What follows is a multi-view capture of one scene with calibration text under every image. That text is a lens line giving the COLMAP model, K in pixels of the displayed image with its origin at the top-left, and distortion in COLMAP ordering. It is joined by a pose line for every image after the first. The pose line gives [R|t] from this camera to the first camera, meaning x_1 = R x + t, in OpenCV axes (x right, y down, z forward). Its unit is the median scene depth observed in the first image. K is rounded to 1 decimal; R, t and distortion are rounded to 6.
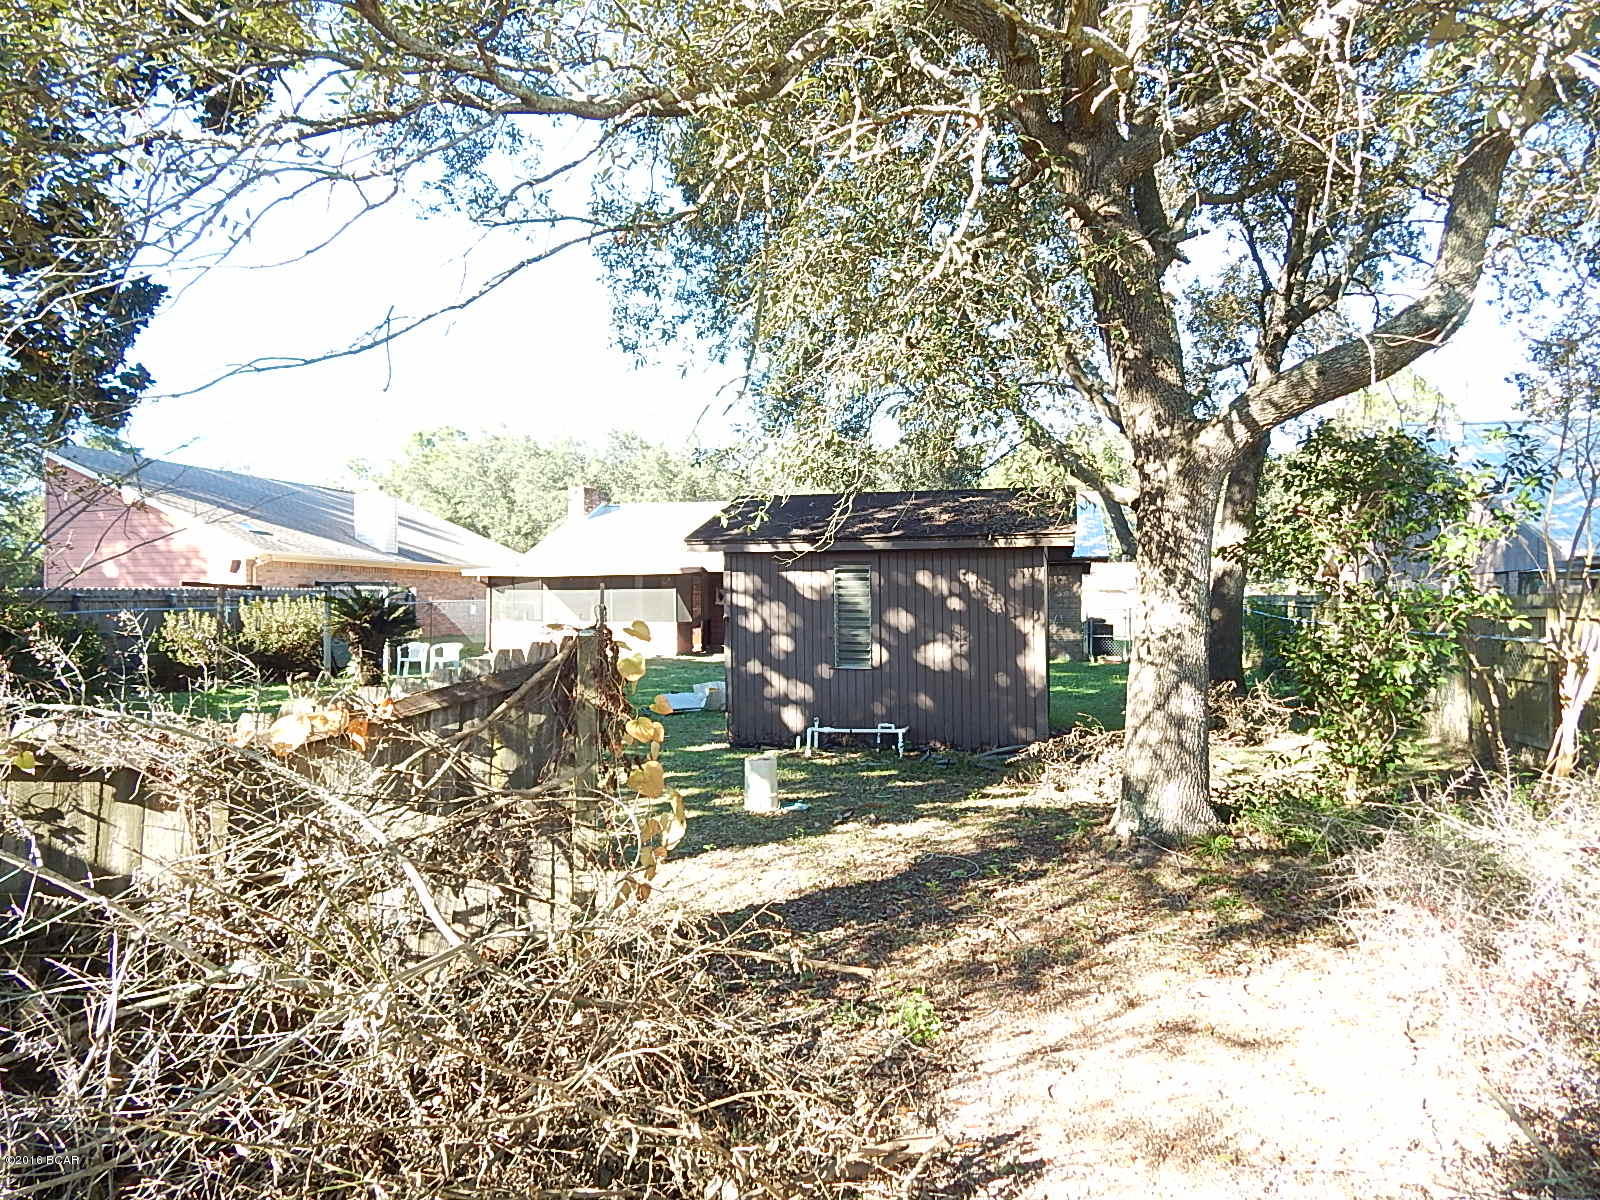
lens RADIAL K [[1061.9, 0, 800.0], [0, 1061.9, 600.0], [0, 0, 1]] dist [0.006095, -0.022011]
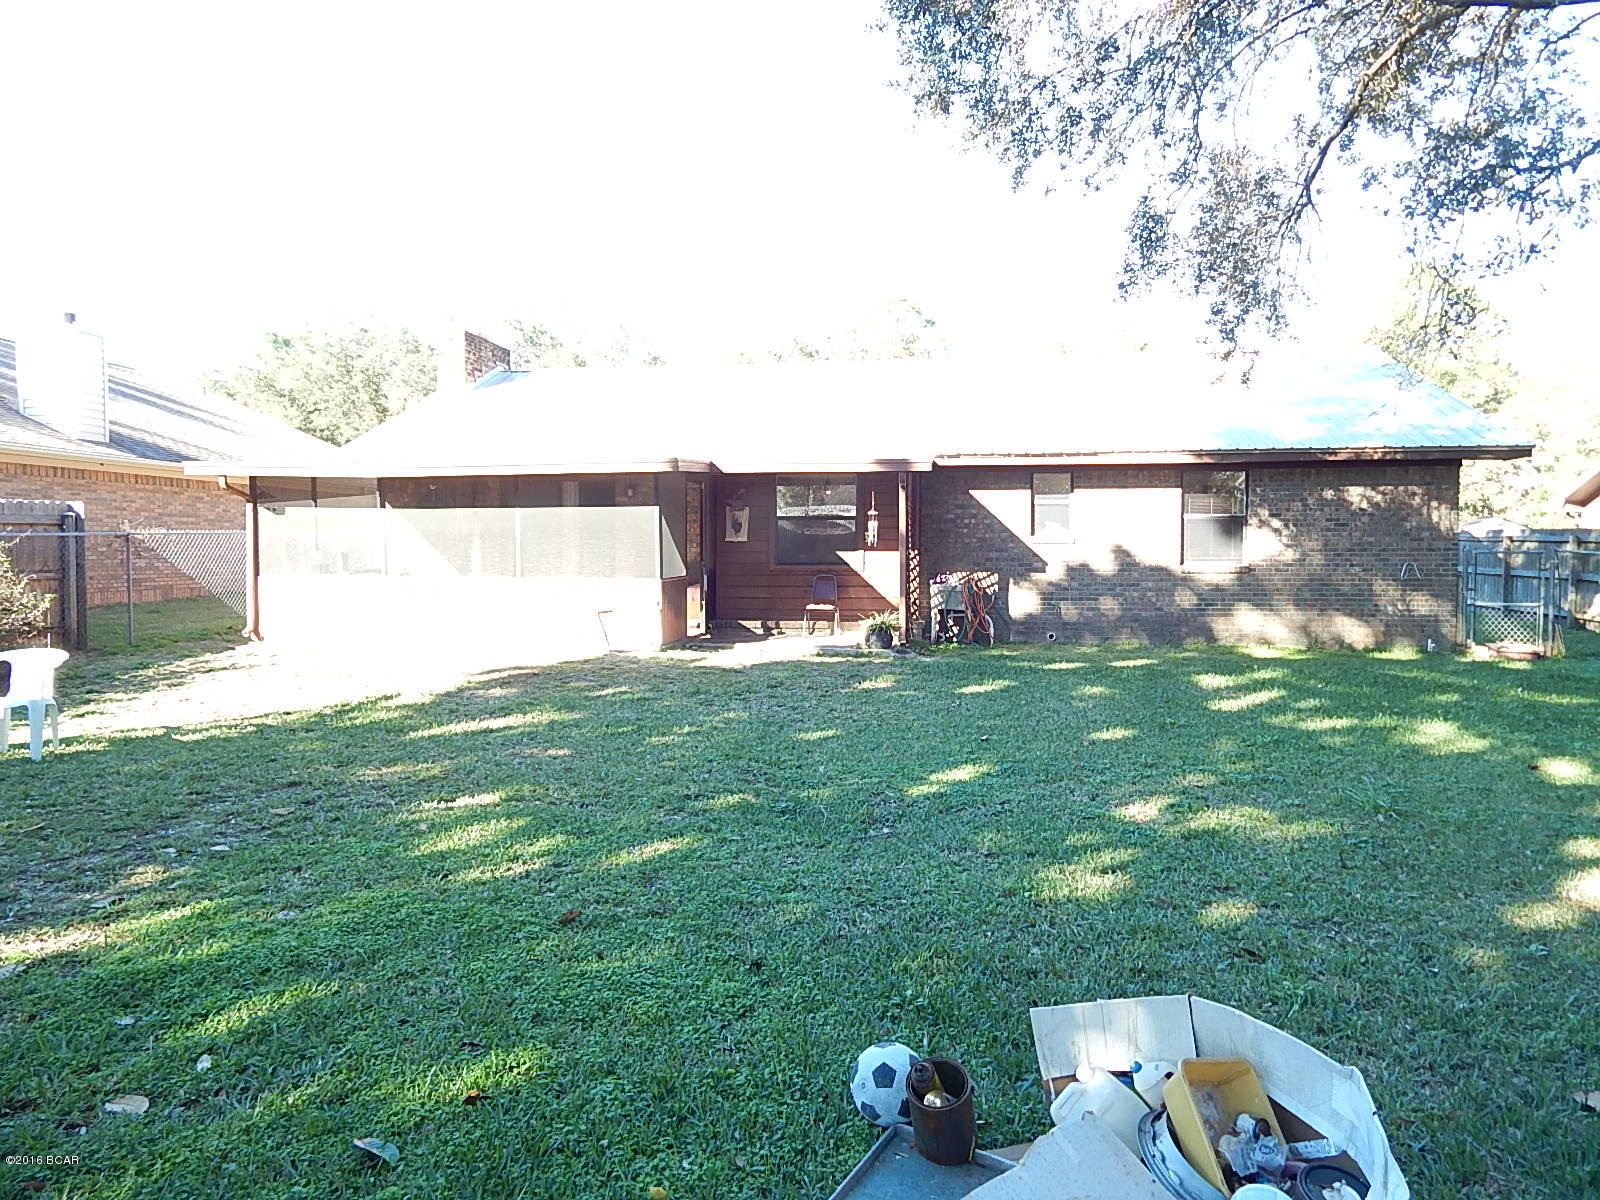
lens RADIAL K [[1061.9, 0, 800.0], [0, 1061.9, 600.0], [0, 0, 1]] dist [0.006095, -0.022011]
pose [[0.996349, -0.002176, 0.085351, -0.087857], [-0.002809, 0.998299, 0.058242, 0.003797], [-0.085333, -0.058269, 0.994647, 0.501229]]
